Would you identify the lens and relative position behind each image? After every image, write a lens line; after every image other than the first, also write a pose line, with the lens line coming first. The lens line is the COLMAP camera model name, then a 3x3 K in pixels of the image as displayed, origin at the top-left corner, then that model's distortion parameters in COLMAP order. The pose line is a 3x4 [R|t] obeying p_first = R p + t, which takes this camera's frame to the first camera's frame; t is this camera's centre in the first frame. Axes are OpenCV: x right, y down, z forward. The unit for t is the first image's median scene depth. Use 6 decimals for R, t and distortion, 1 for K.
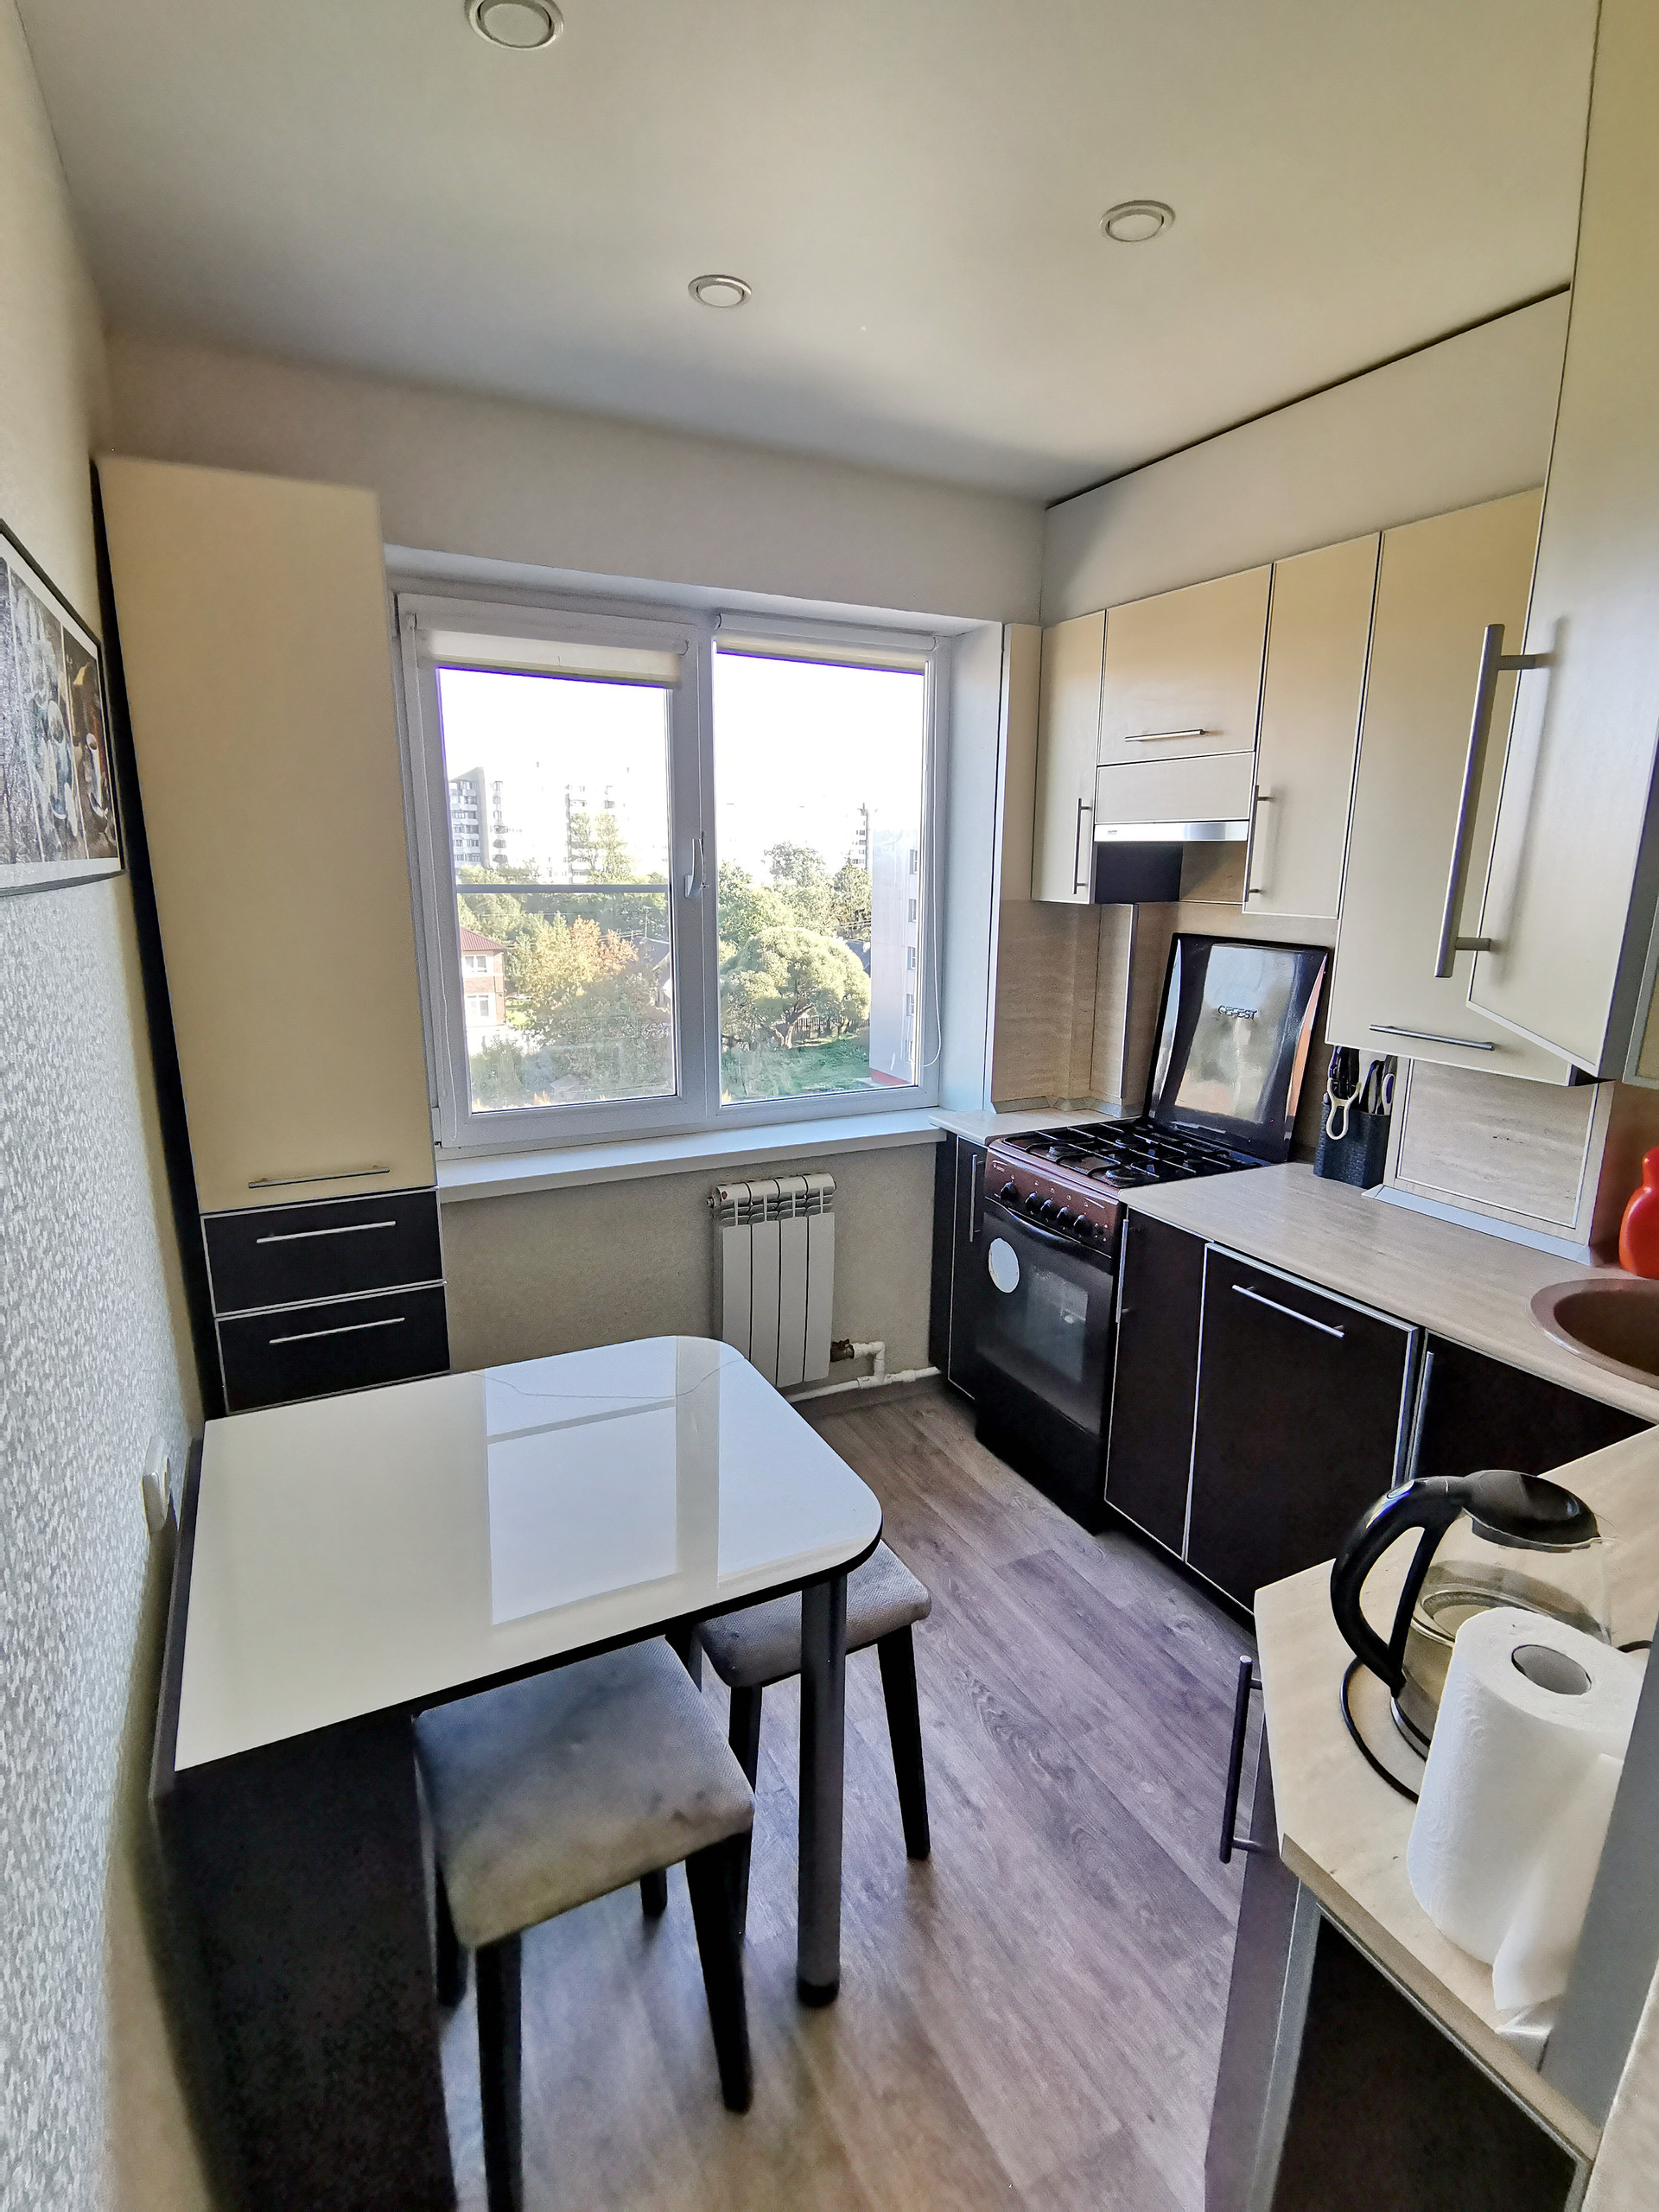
lens RADIAL K [[1083.6, 0, 831.1], [0, 1083.6, 1118.0], [0, 0, 1]] dist [0.017914, -0.017430]
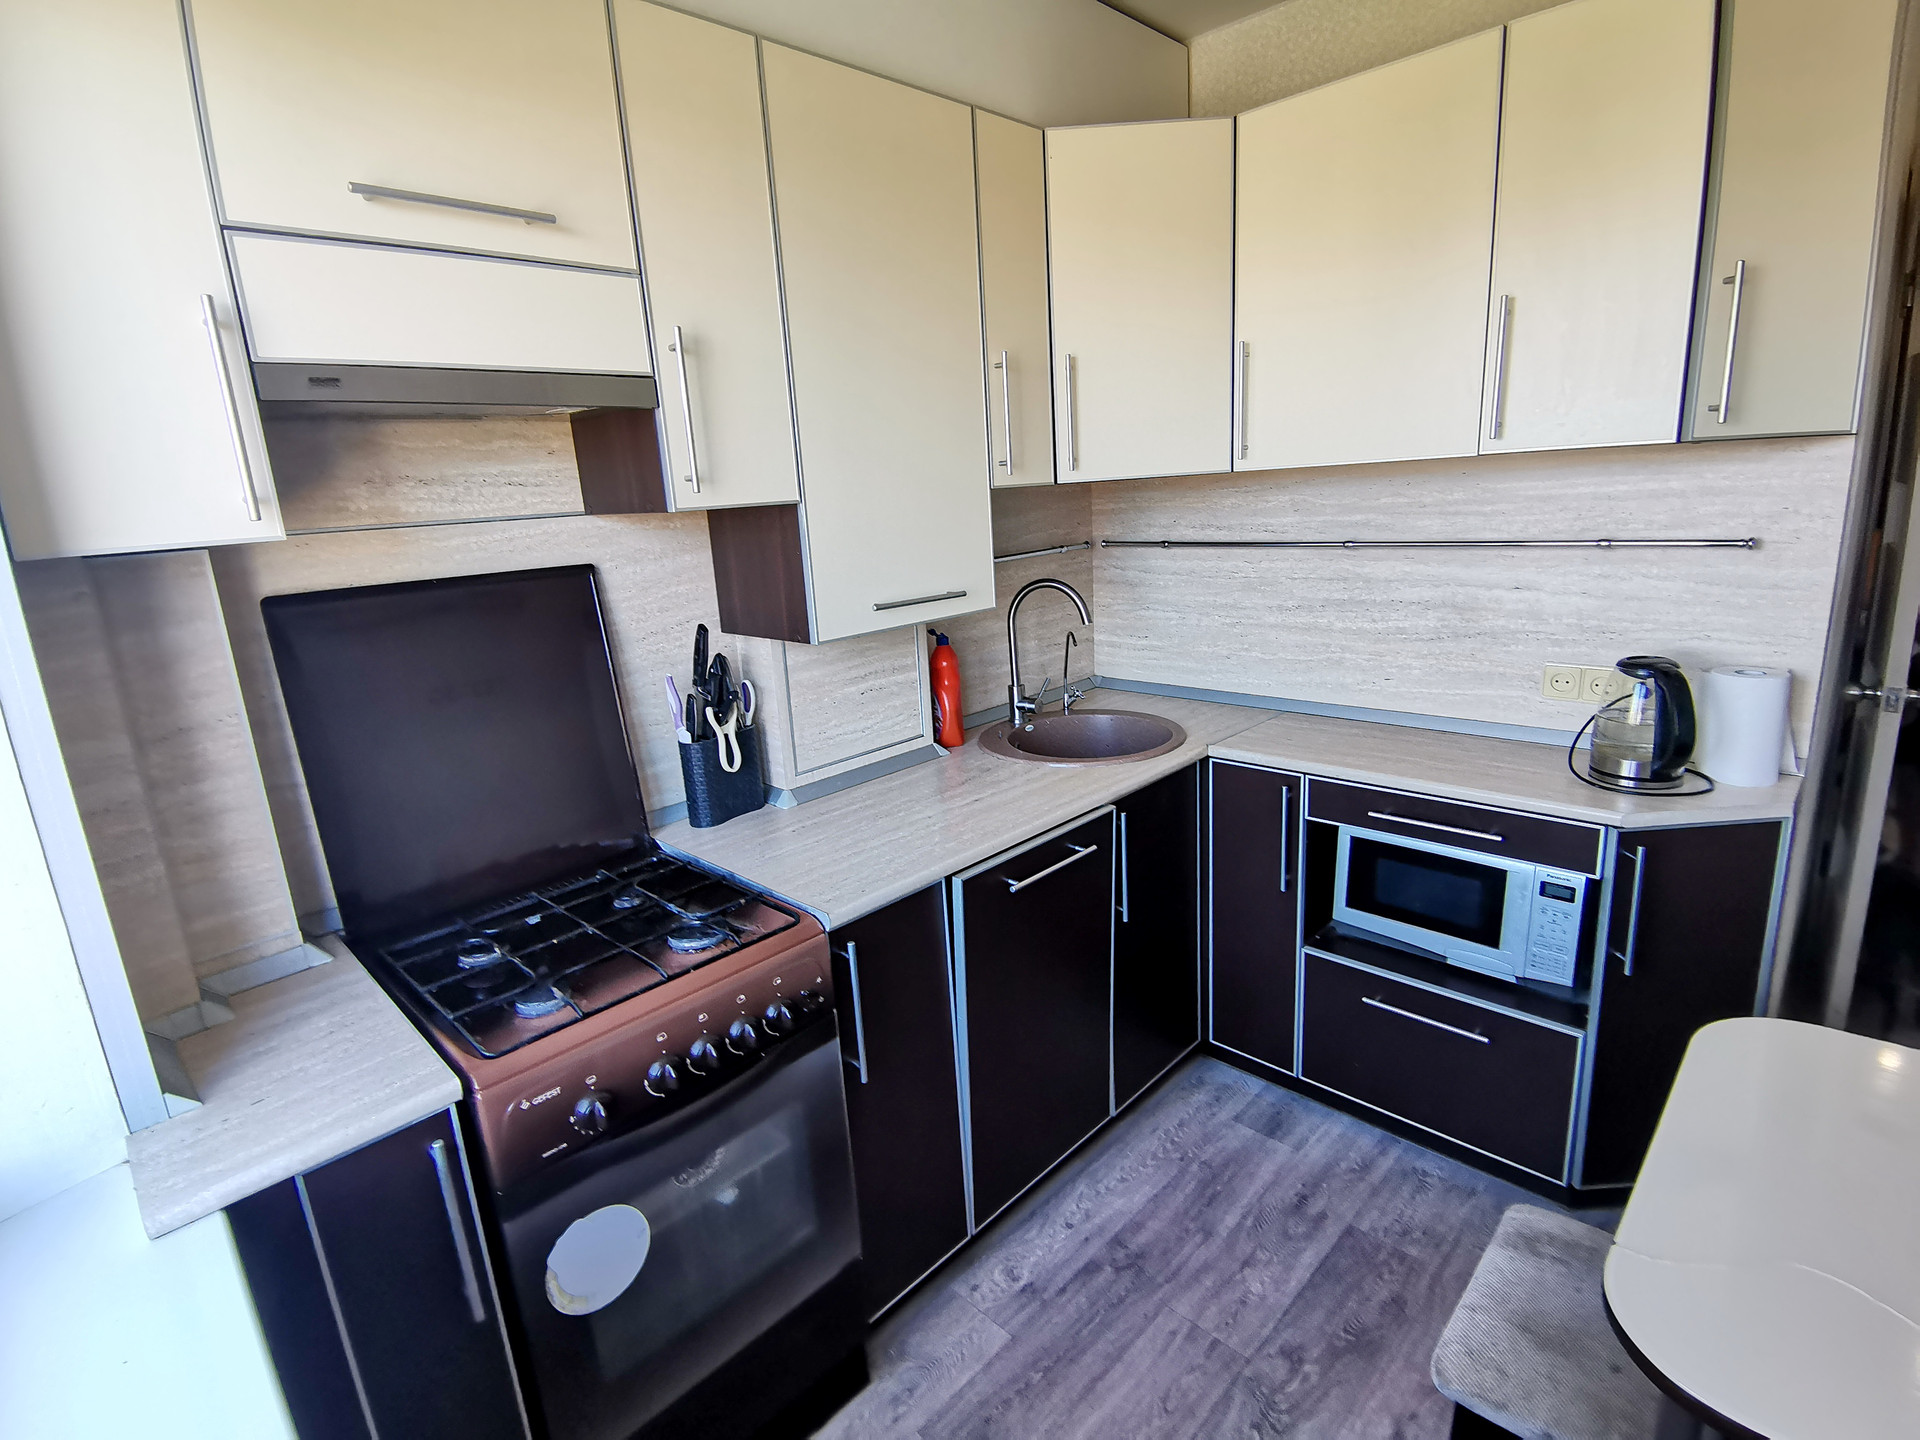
lens RADIAL K [[940.6, 0, 972.4], [0, 940.6, 712.5], [0, 0, 1]] dist [0.017914, -0.017430]
pose [[-0.318104, -0.220302, 0.922105, -0.306295], [0.276982, 0.908595, 0.312627, -0.228846], [-0.906692, 0.354854, -0.228008, 1.106577]]
